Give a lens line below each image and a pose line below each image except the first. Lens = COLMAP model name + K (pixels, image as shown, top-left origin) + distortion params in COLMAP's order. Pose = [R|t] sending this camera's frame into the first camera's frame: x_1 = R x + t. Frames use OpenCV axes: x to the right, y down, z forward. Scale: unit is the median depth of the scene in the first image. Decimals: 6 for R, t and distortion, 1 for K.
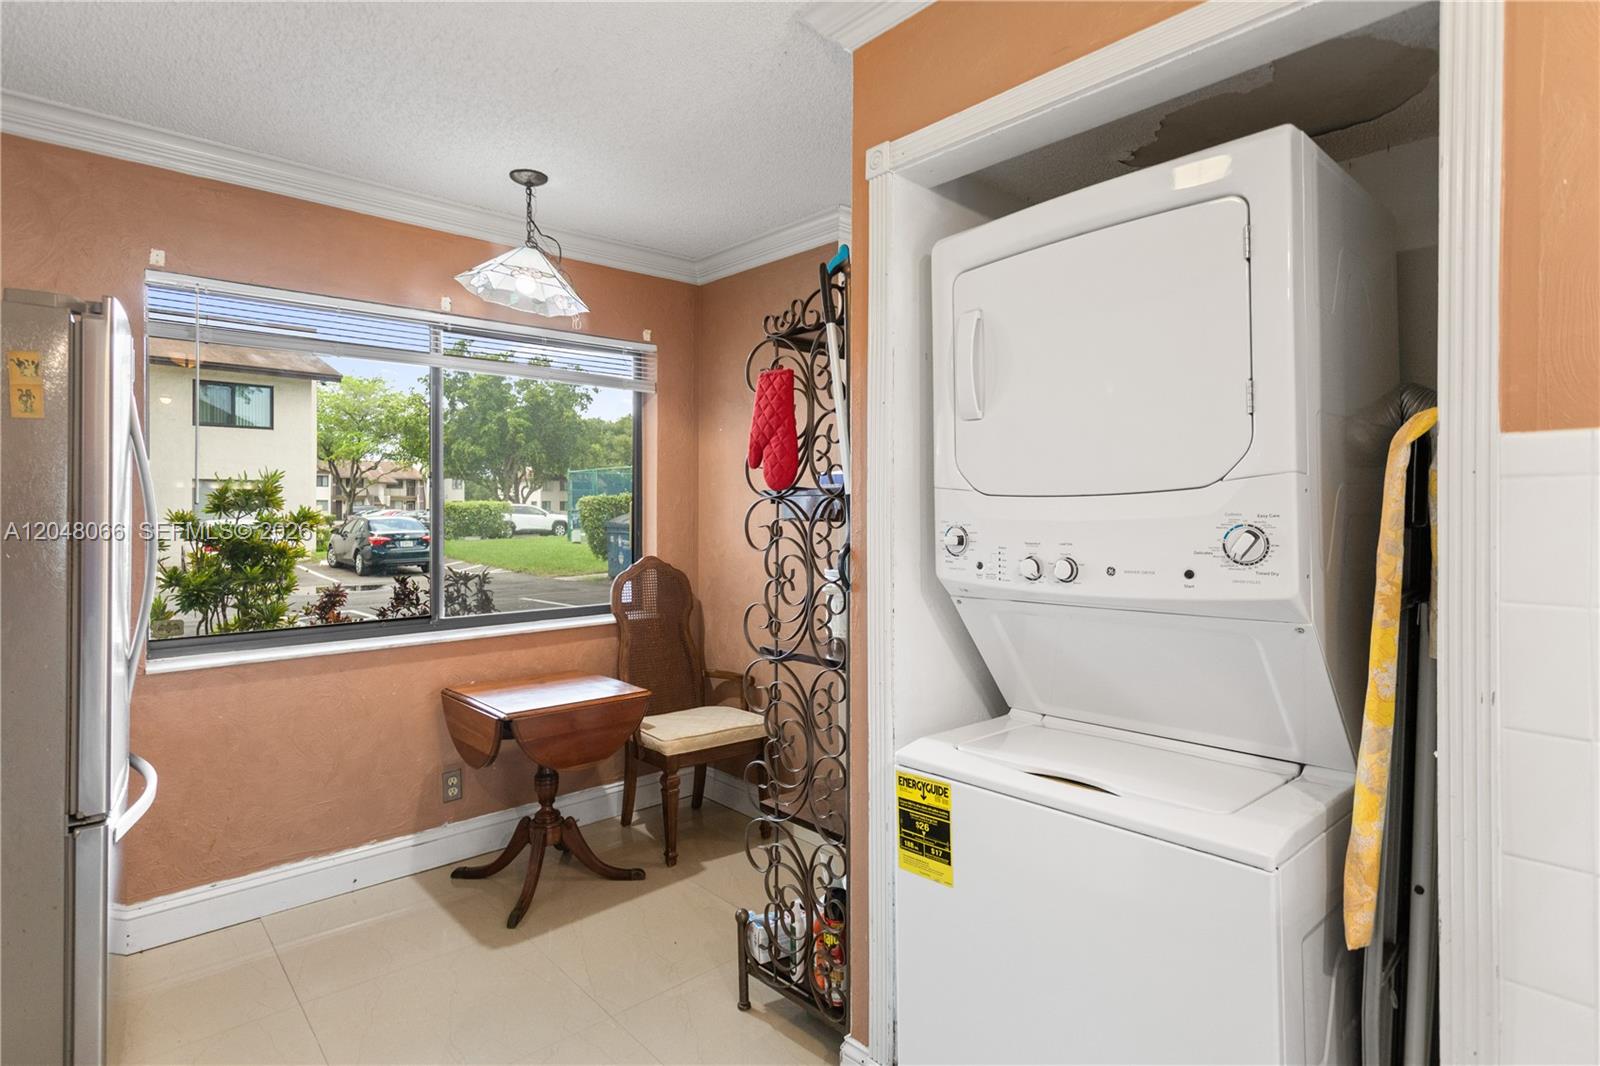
lens RADIAL K [[803.0, 0, 794.1], [0, 803.0, 505.8], [0, 0, 1]] dist [-0.002284, 0.000052]
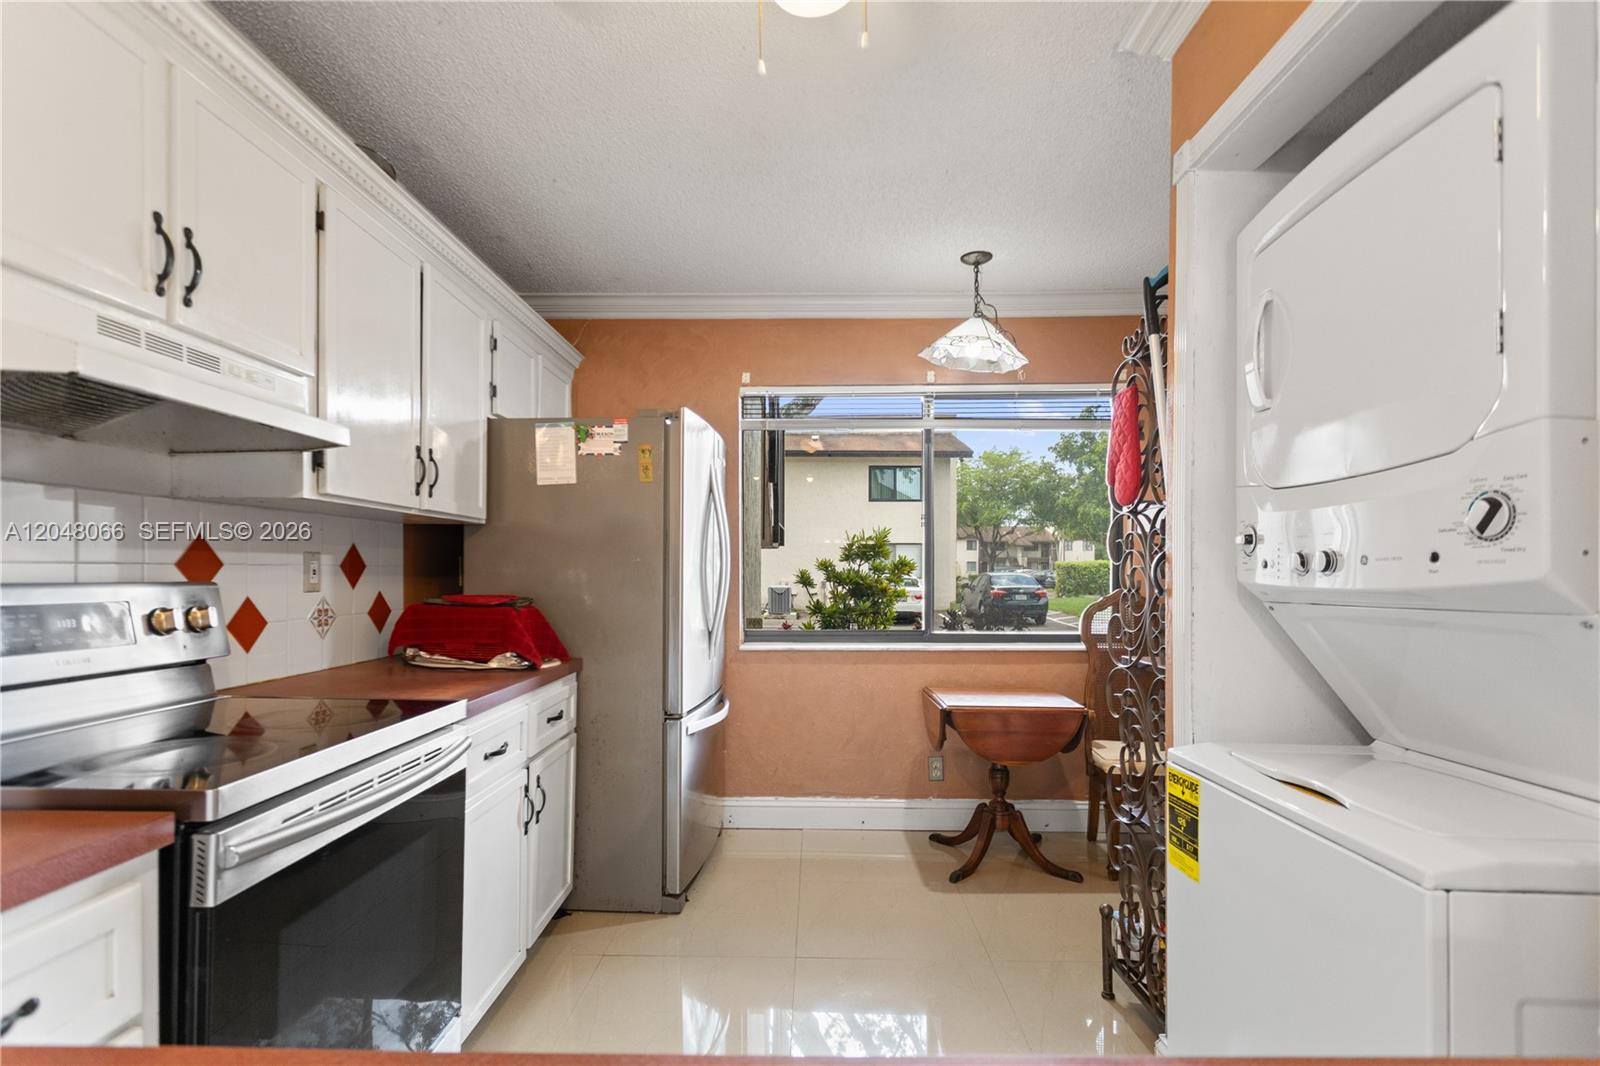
lens RADIAL K [[782.5, 0, 801.0], [0, 782.5, 572.8], [0, 0, 1]] dist [0.004141, 0.001402]
pose [[0.736227, 0.003874, -0.676723, 0.259475], [0.002144, 0.999965, 0.008057, 0.043345], [0.676731, -0.007383, 0.736194, -0.023640]]
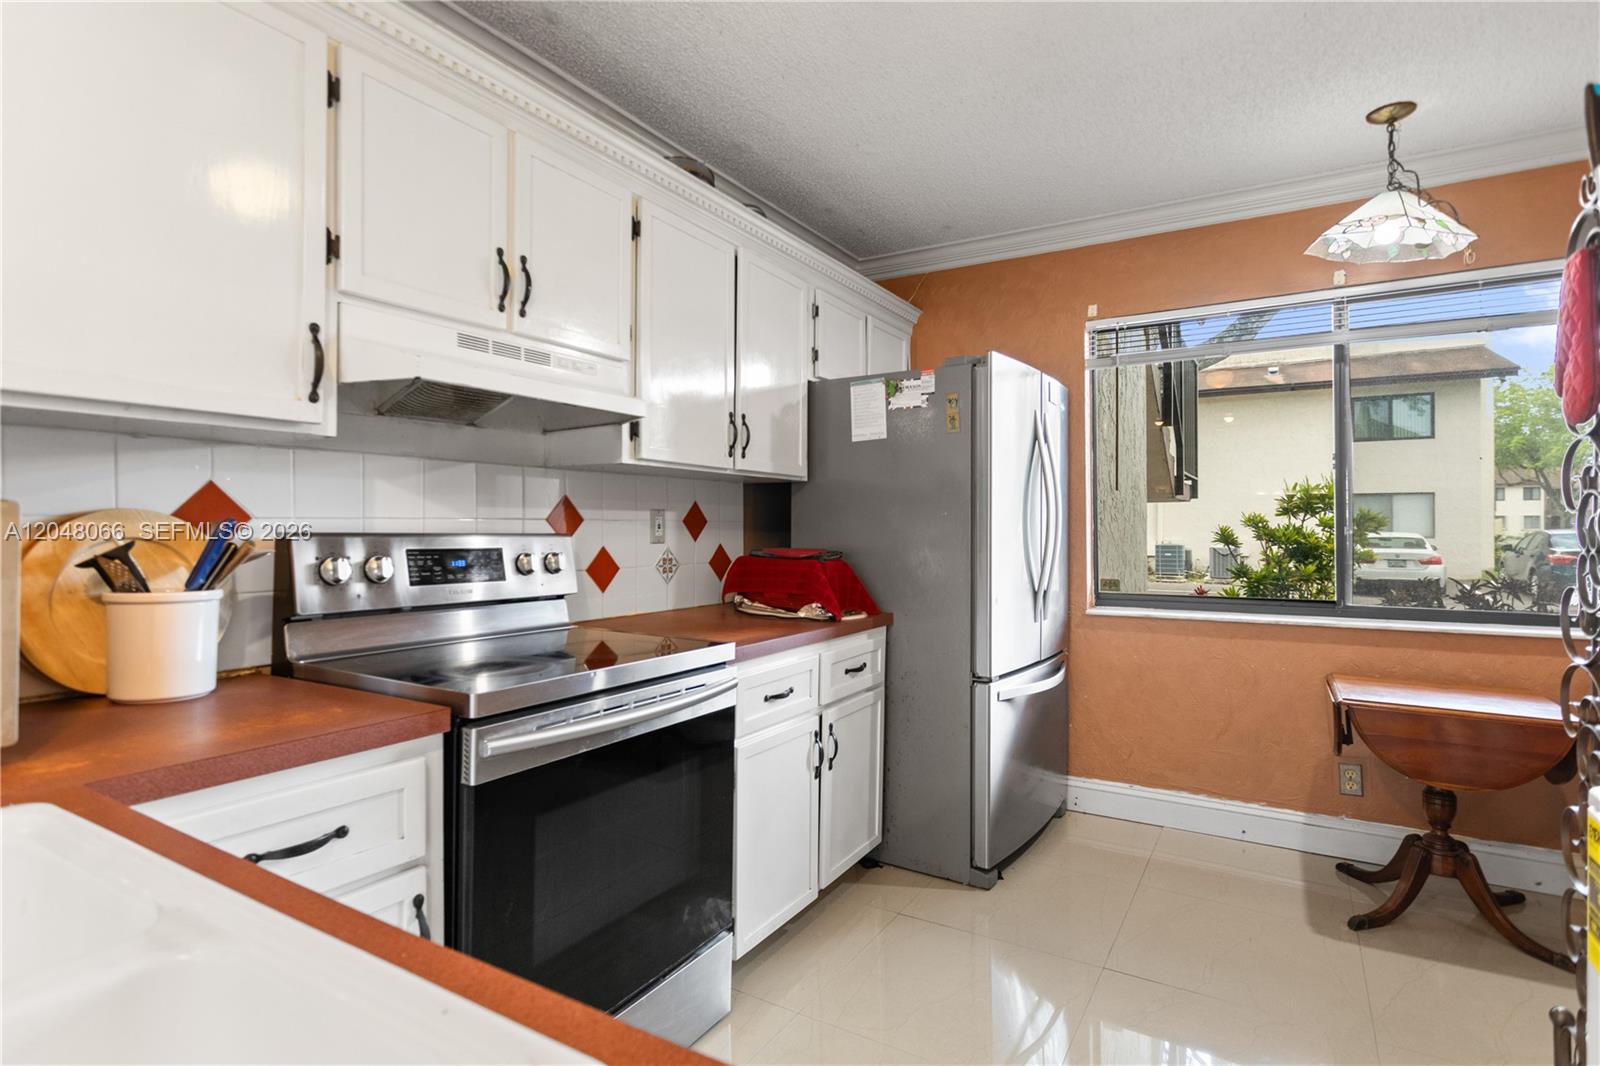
lens RADIAL K [[806.4, 0, 801.7], [0, 806.4, 524.1], [0, 0, 1]] dist [-0.011226, 0.002043]
pose [[0.298486, -0.004066, -0.954405, 0.324119], [0.005740, 0.999980, -0.002465, 0.048433], [0.954397, -0.004743, 0.298503, 0.102986]]
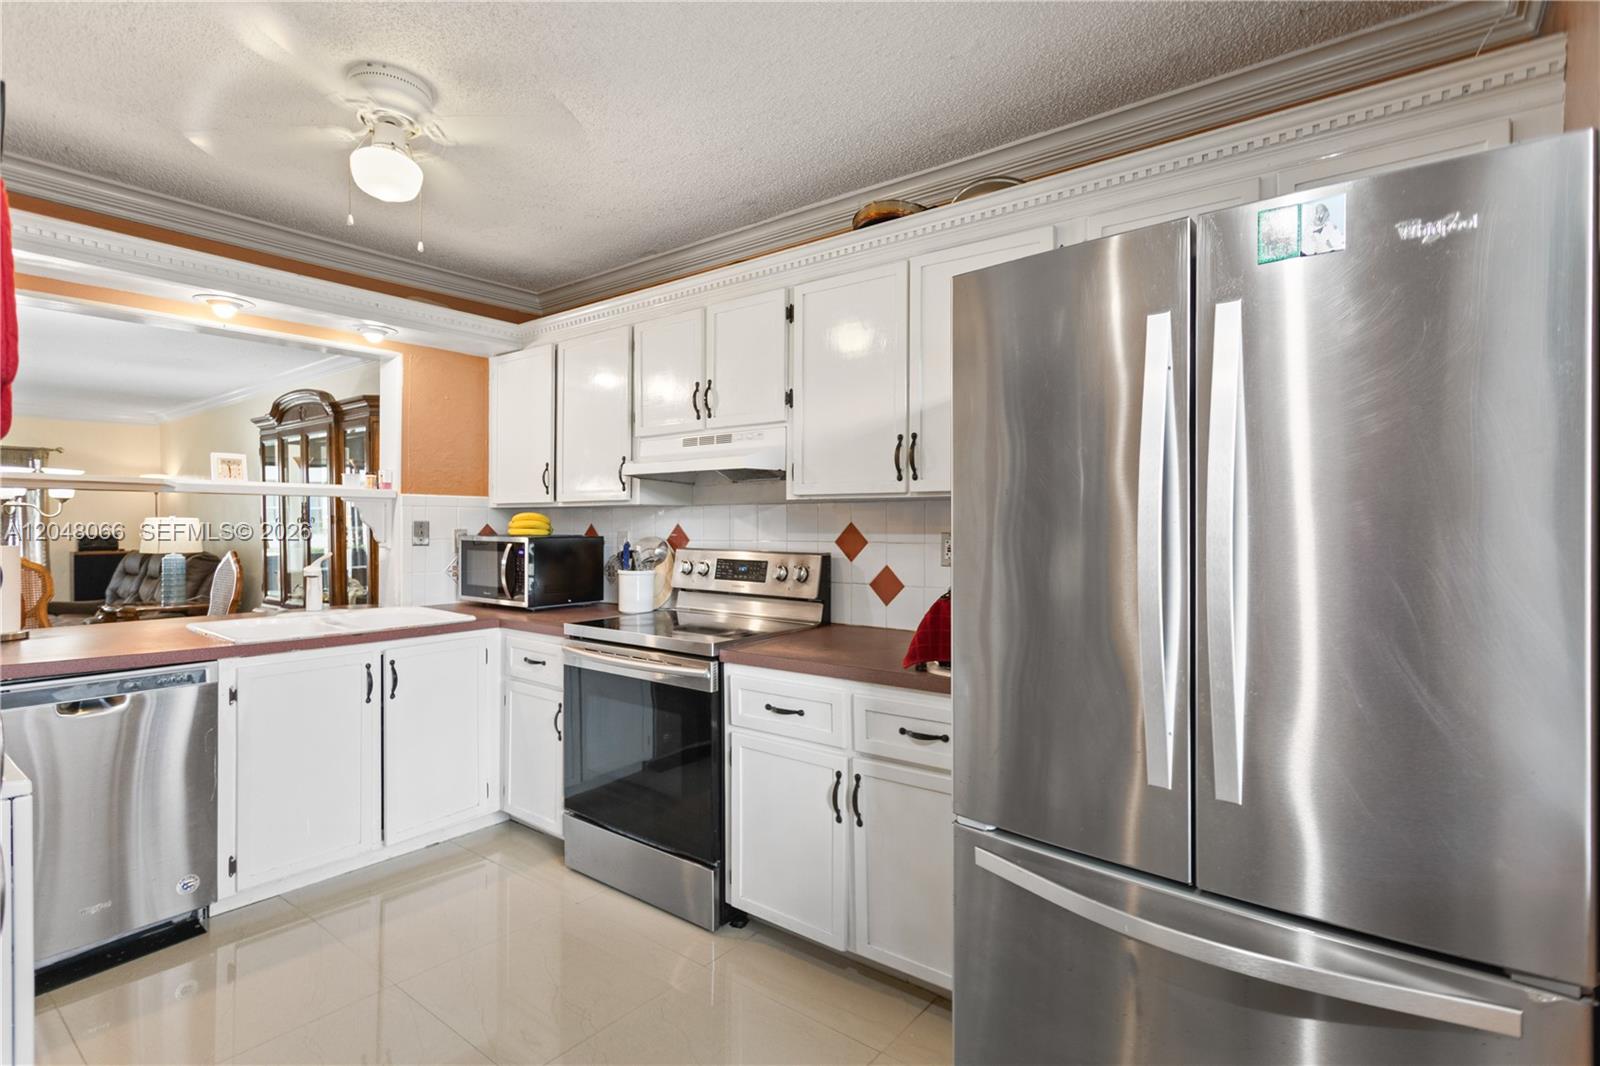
lens RADIAL K [[767.2, 0, 800.0], [0, 767.2, 533.0], [0, 0, 1]] dist [0.000513, 0.000670]
pose [[-0.982126, 0.001119, -0.188222, -0.298576], [0.000976, 0.999999, 0.000852, 0.027371], [0.188223, 0.000653, -0.982126, 1.102191]]
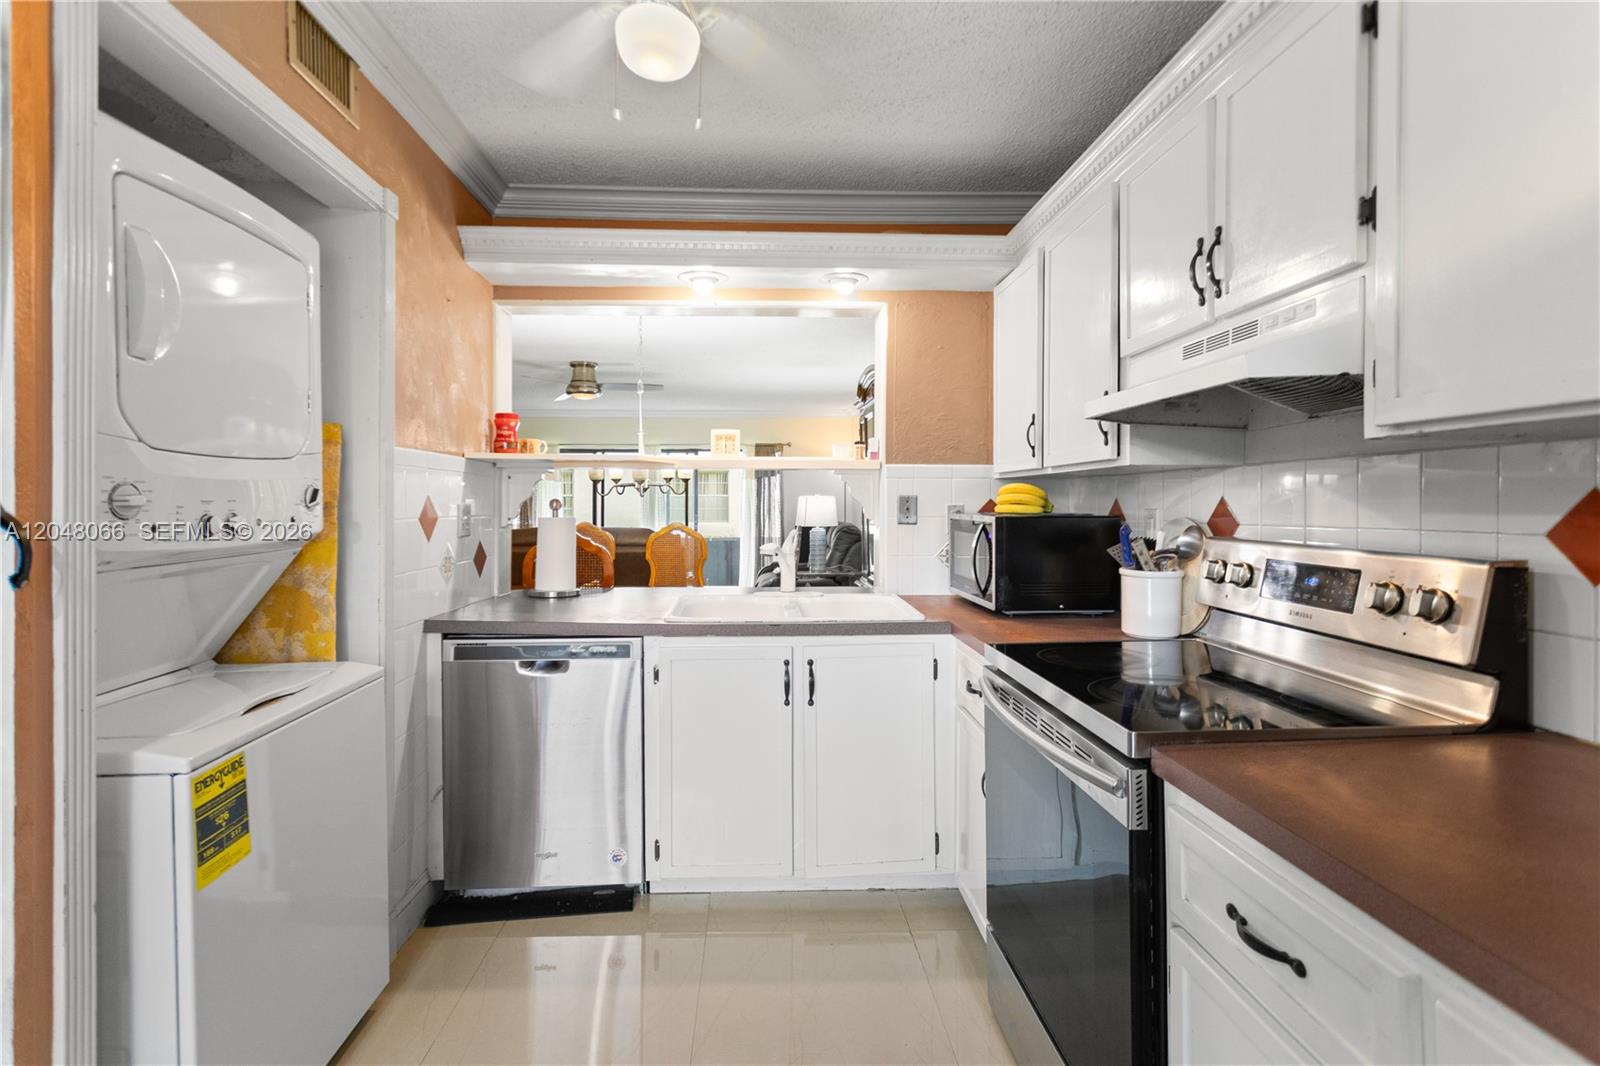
lens RADIAL K [[785.3, 0, 792.7], [0, 785.3, 507.5], [0, 0, 1]] dist [0.012108, 0.000779]
pose [[-0.779665, -0.003347, 0.626187, -0.488236], [-0.005708, 0.999982, -0.001762, 0.027913], [-0.626170, -0.004948, -0.779671, 0.710046]]
